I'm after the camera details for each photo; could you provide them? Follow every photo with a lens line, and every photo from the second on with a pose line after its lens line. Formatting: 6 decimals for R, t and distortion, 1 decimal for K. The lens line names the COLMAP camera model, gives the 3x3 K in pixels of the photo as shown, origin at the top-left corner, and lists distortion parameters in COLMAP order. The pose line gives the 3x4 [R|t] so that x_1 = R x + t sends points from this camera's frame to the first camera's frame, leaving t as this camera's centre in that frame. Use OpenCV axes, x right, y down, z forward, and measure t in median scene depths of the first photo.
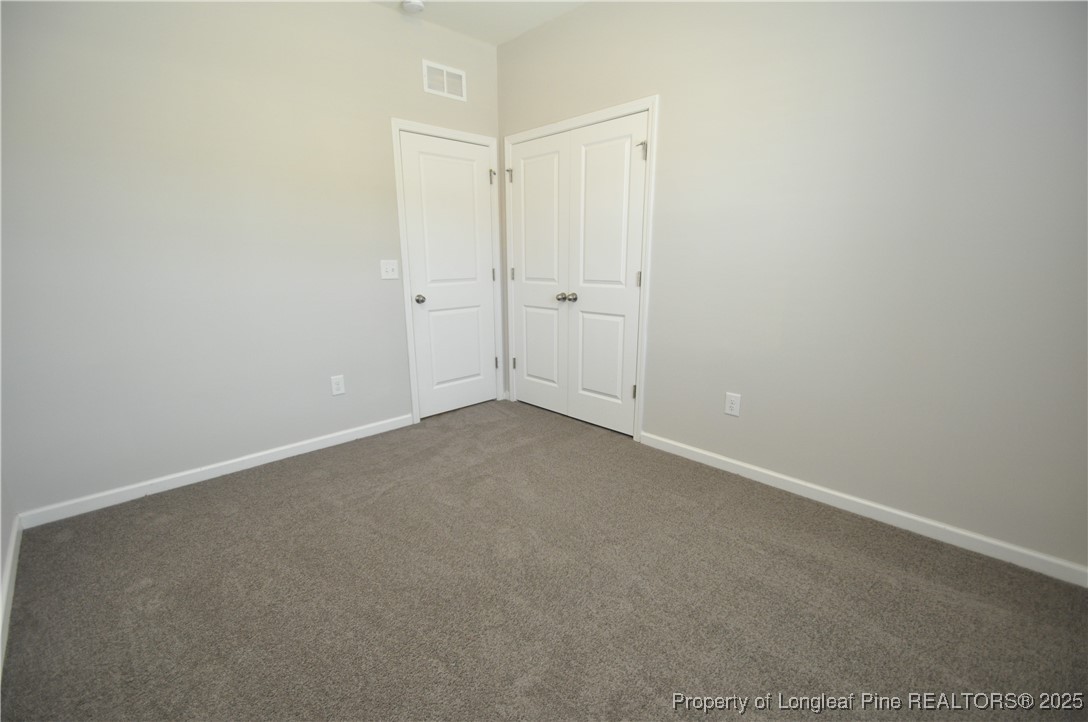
lens RADIAL K [[476.7, 0, 532.6], [0, 476.7, 377.6], [0, 0, 1]] dist [0.026425, -0.025405]
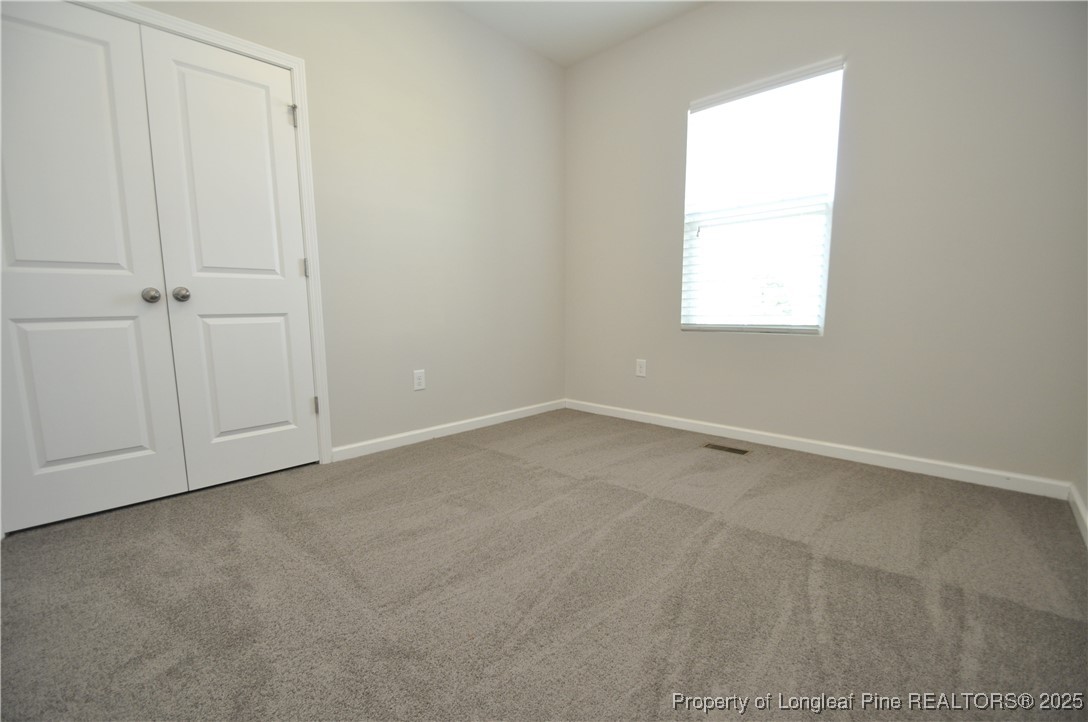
lens RADIAL K [[476.7, 0, 532.6], [0, 476.7, 377.6], [0, 0, 1]] dist [0.026425, -0.025405]
pose [[-0.025225, -0.148333, 0.988616, -0.603753], [0.255726, 0.955069, 0.149825, -0.043635], [-0.966420, 0.256594, 0.013841, 0.614582]]
